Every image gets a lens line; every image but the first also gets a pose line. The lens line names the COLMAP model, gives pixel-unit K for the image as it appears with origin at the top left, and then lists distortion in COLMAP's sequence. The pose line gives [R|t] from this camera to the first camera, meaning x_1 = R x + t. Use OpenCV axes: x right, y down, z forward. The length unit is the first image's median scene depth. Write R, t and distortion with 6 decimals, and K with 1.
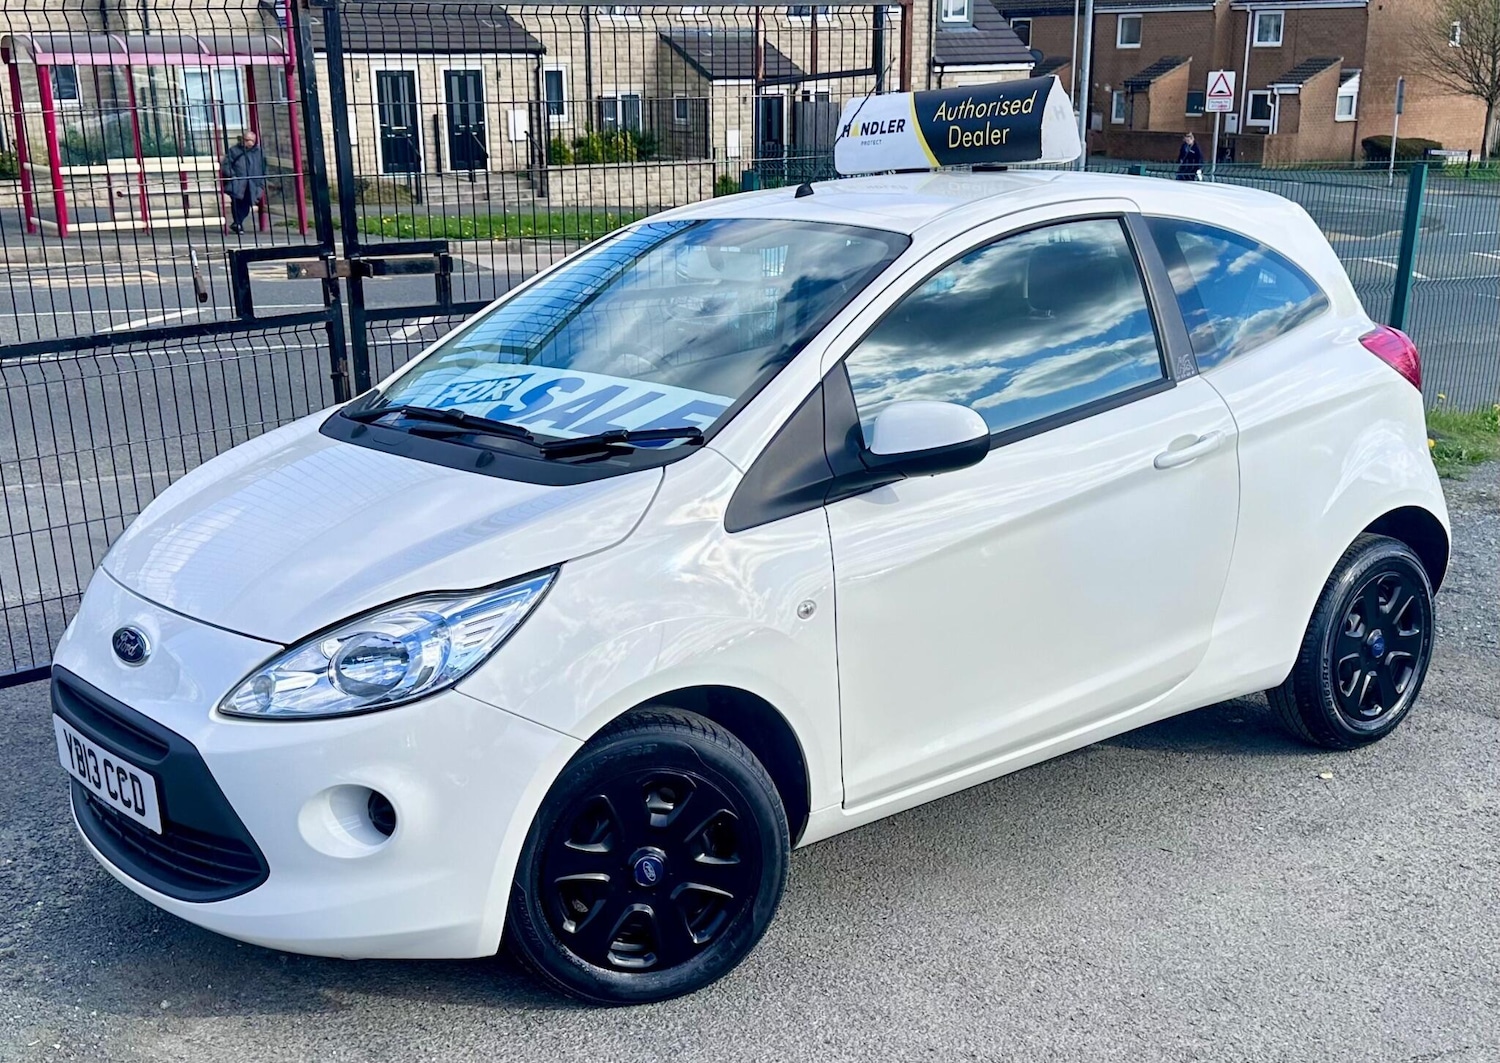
lens RADIAL K [[1584.3, 0, 693.8], [0, 1584.3, 686.2], [0, 0, 1]] dist [0.159506, -0.280175]
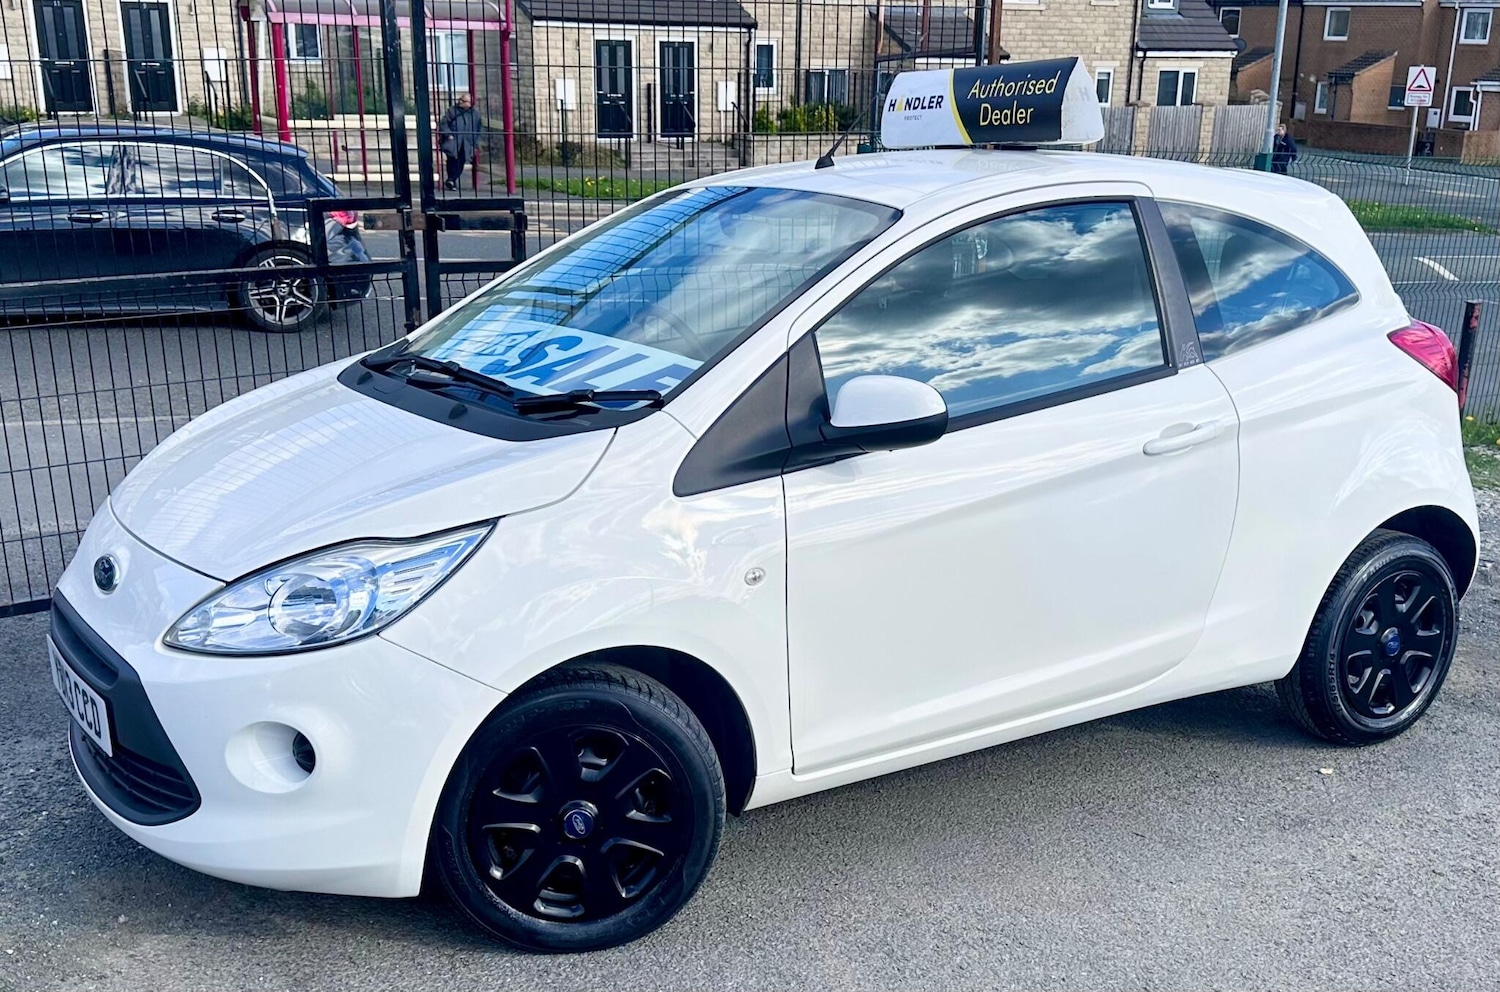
lens RADIAL K [[1510.3, 0, 754.8], [0, 1510.3, 660.9], [0, 0, 1]] dist [0.143764, -0.237157]
pose [[0.995680, 0.060552, -0.070388, 0.122259], [-0.059433, 0.998072, 0.017878, -0.010195], [0.071335, -0.013617, 0.997359, 0.032853]]
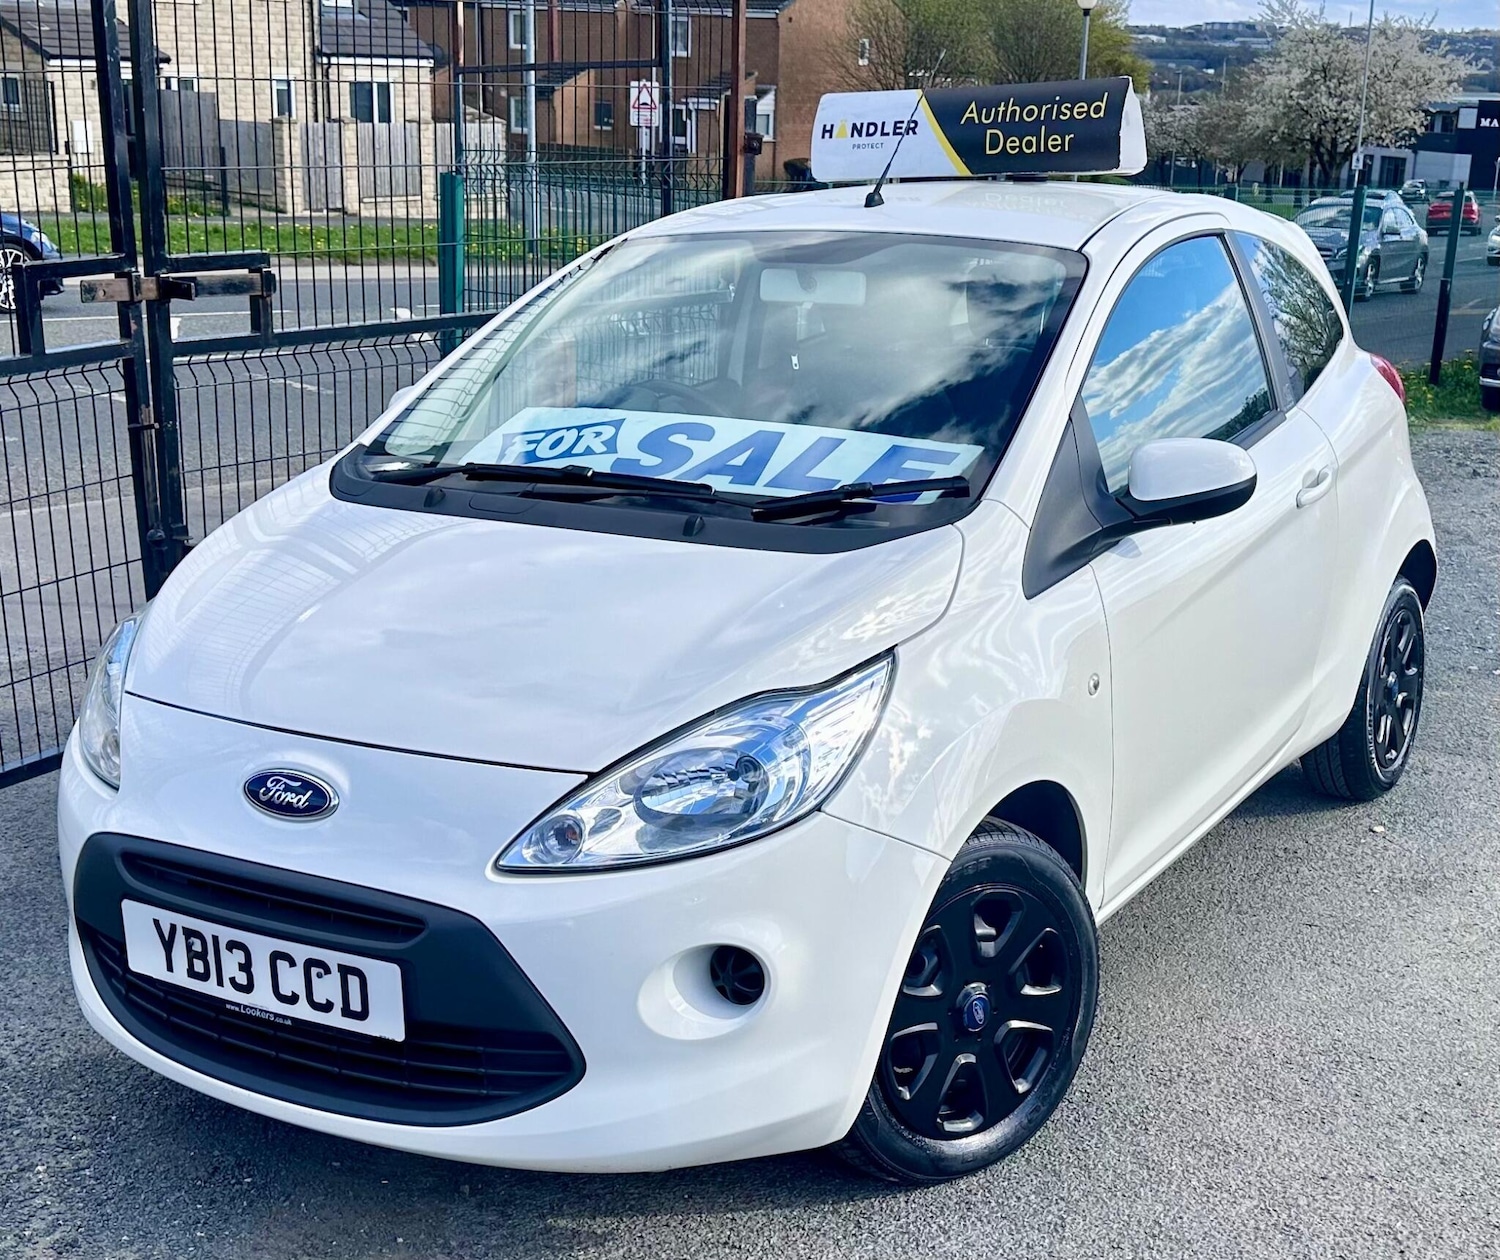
lens RADIAL K [[1870.7, 0, 741.9], [0, 1870.7, 741.1], [0, 0, 1]] dist [0.130986, -0.225006]
pose [[0.941647, -0.076976, 0.327683, -0.378574], [0.084317, 0.996405, -0.008235, -0.021949], [-0.325871, 0.035383, 0.944752, 0.094569]]
